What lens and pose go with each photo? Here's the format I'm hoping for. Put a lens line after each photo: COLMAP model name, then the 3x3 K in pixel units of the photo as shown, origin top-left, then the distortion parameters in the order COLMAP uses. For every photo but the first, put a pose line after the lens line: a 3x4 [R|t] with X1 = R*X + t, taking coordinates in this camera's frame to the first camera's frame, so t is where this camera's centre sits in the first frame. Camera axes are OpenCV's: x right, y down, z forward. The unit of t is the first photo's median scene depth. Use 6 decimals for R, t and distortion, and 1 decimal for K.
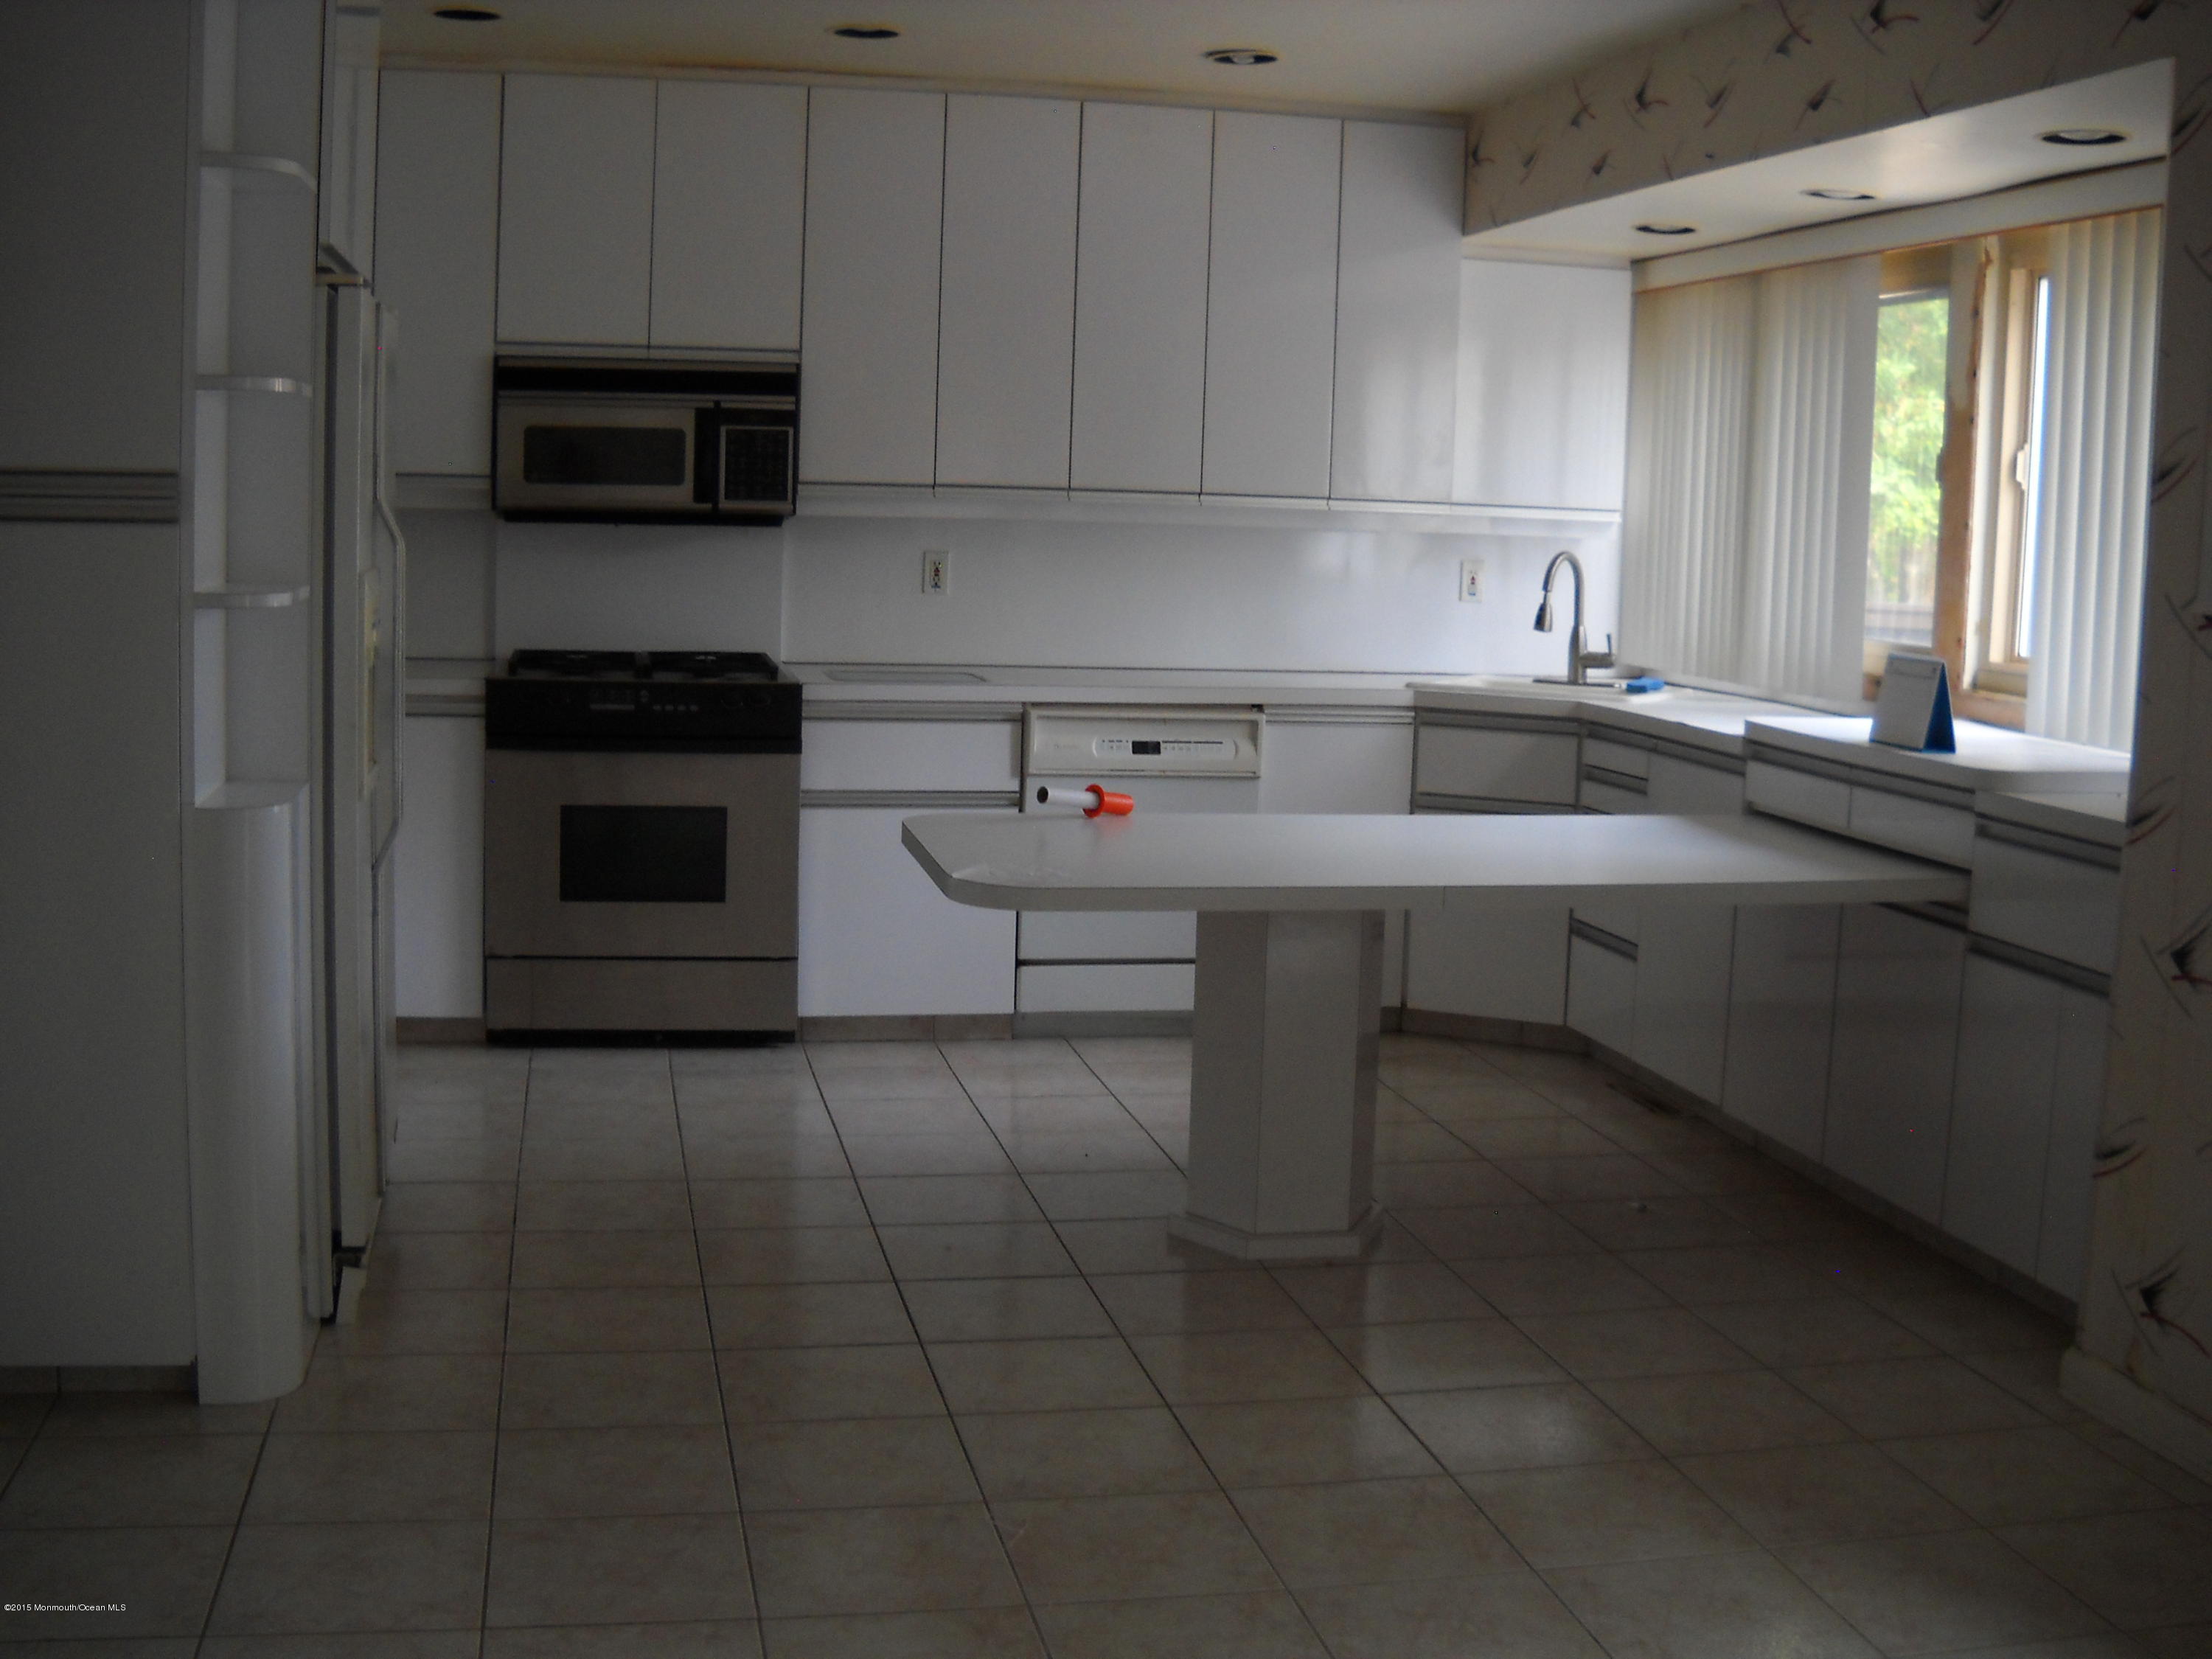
lens RADIAL K [[2499.3, 0, 1106.0], [0, 2499.3, 829.5], [0, 0, 1]] dist [-0.220063, -0.014987]
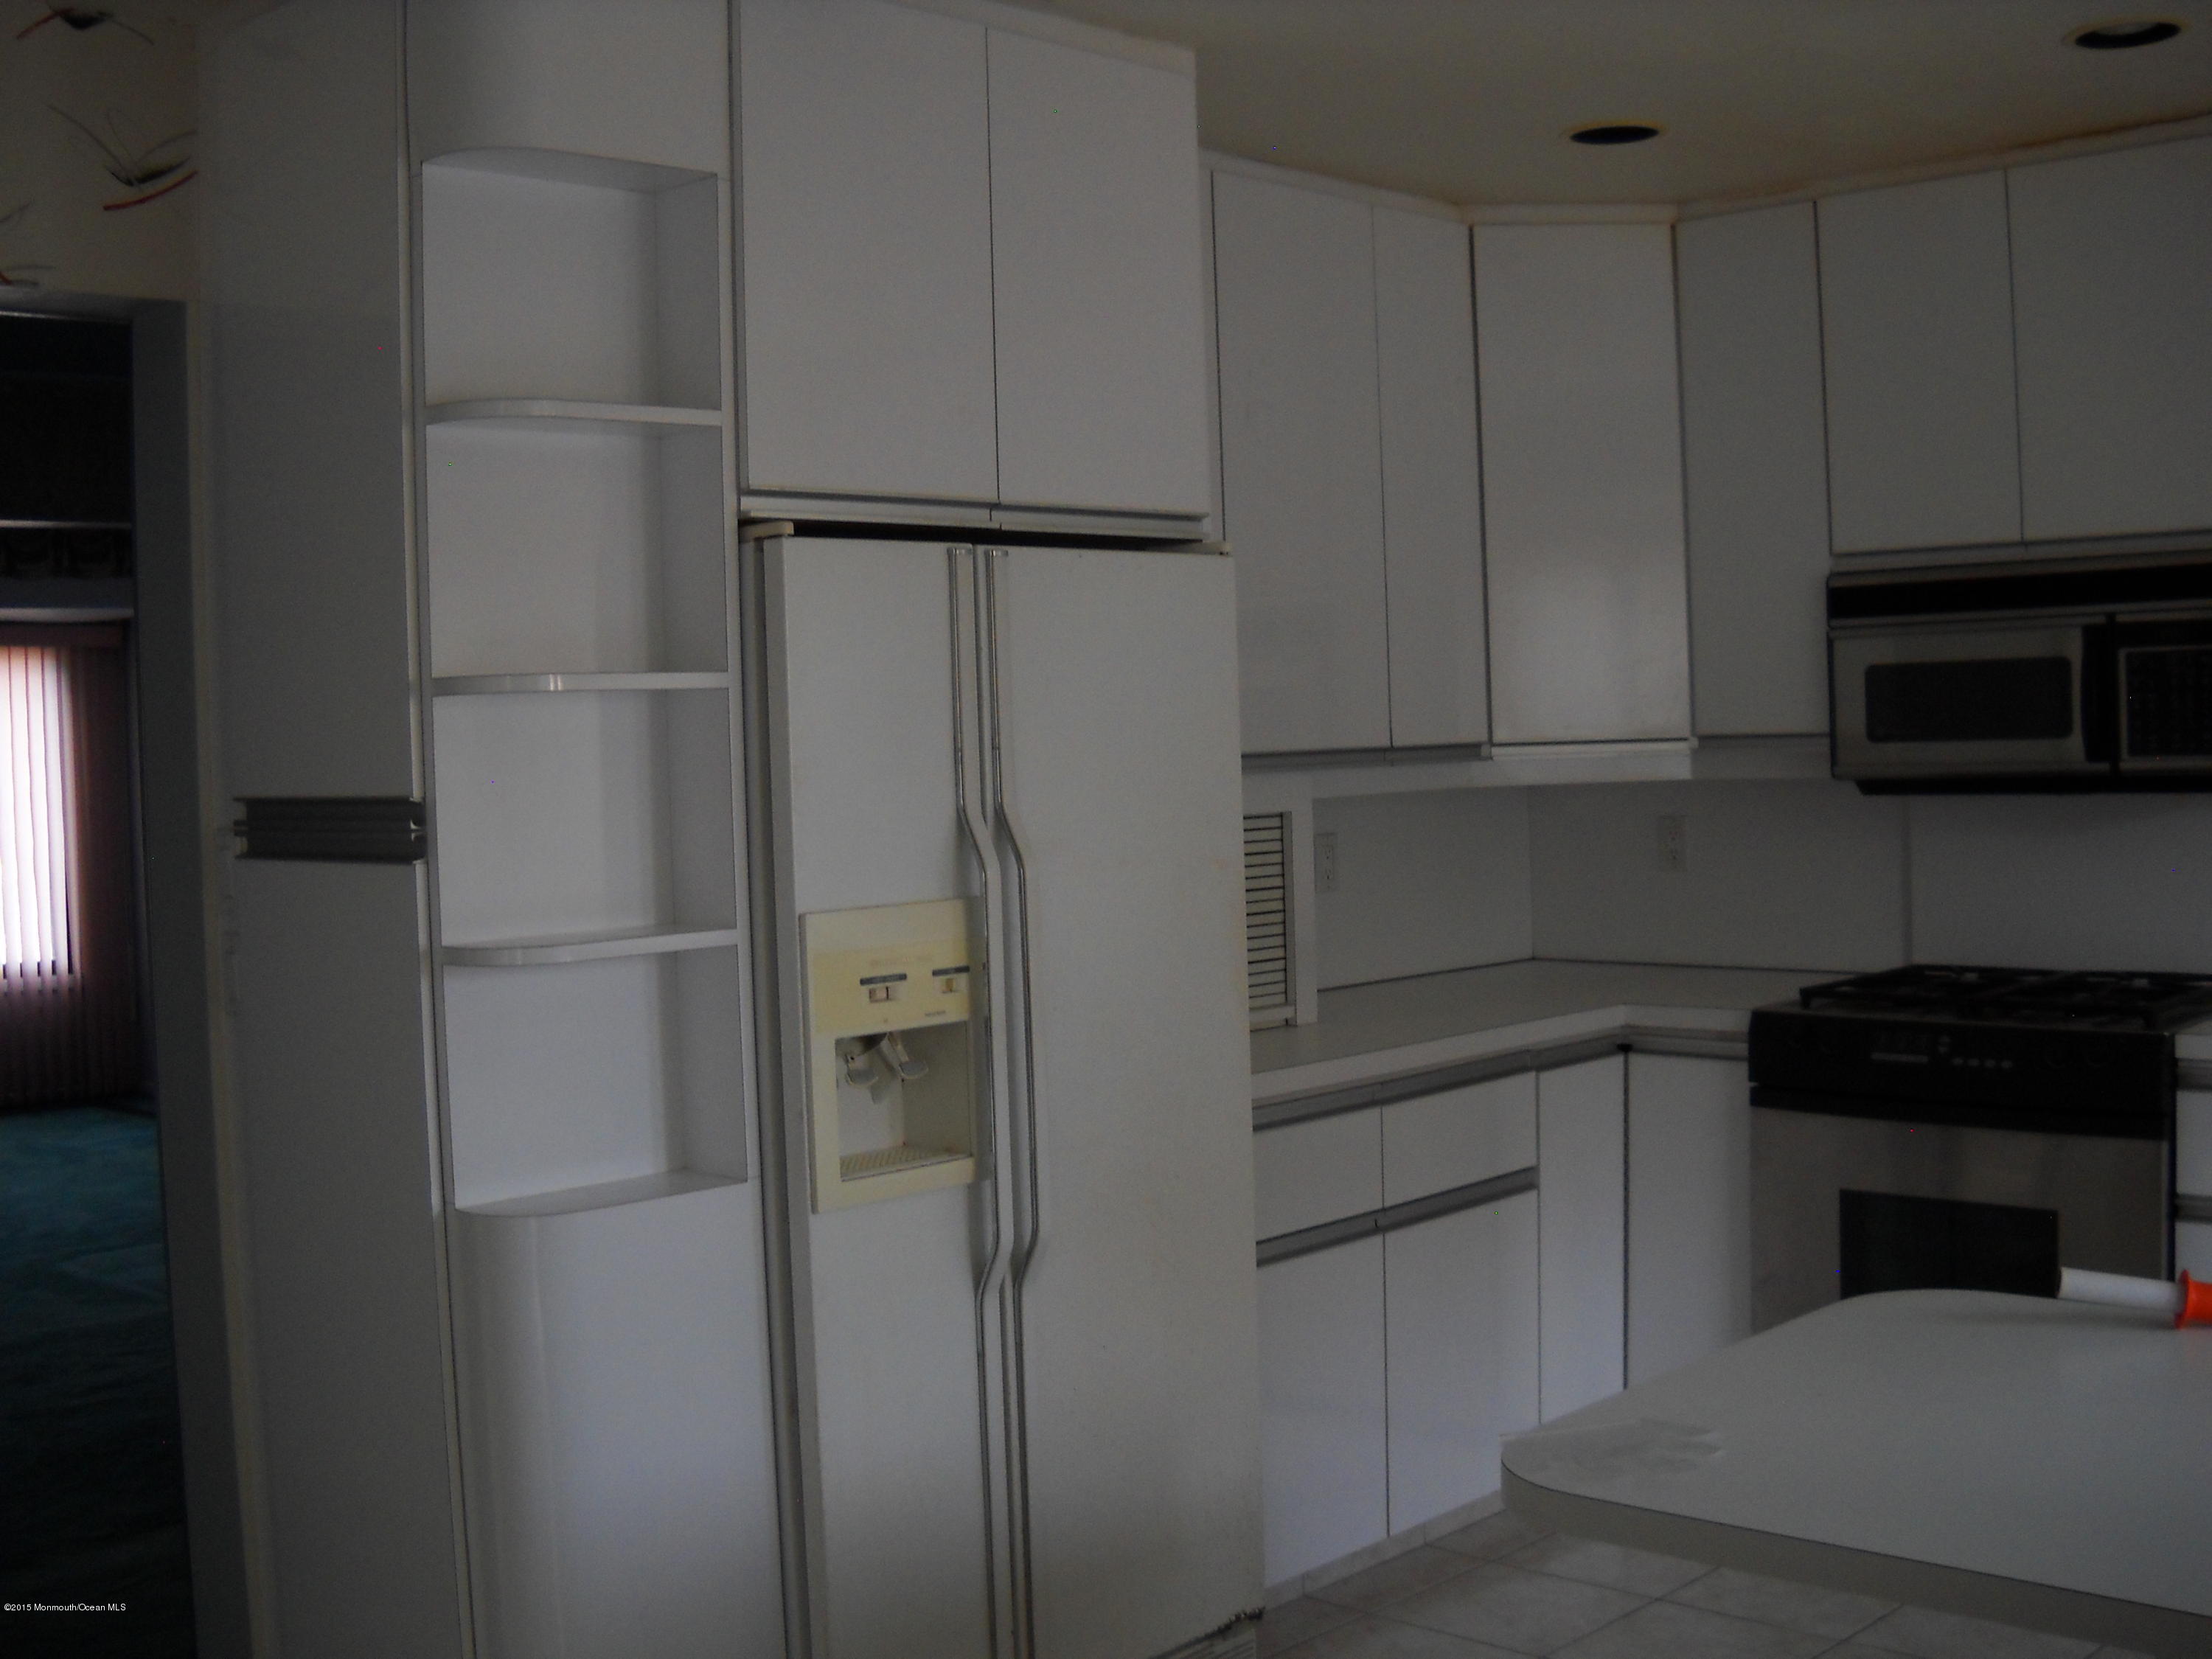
lens RADIAL K [[2442.0, 0, 1106.0], [0, 2442.0, 829.5], [0, 0, 1]] dist [-0.171330, -0.008098]
pose [[0.555925, -0.017945, -0.831038, 0.236196], [-0.060109, 0.996282, -0.061723, -0.056548], [0.829056, 0.084266, 0.552780, 0.412875]]
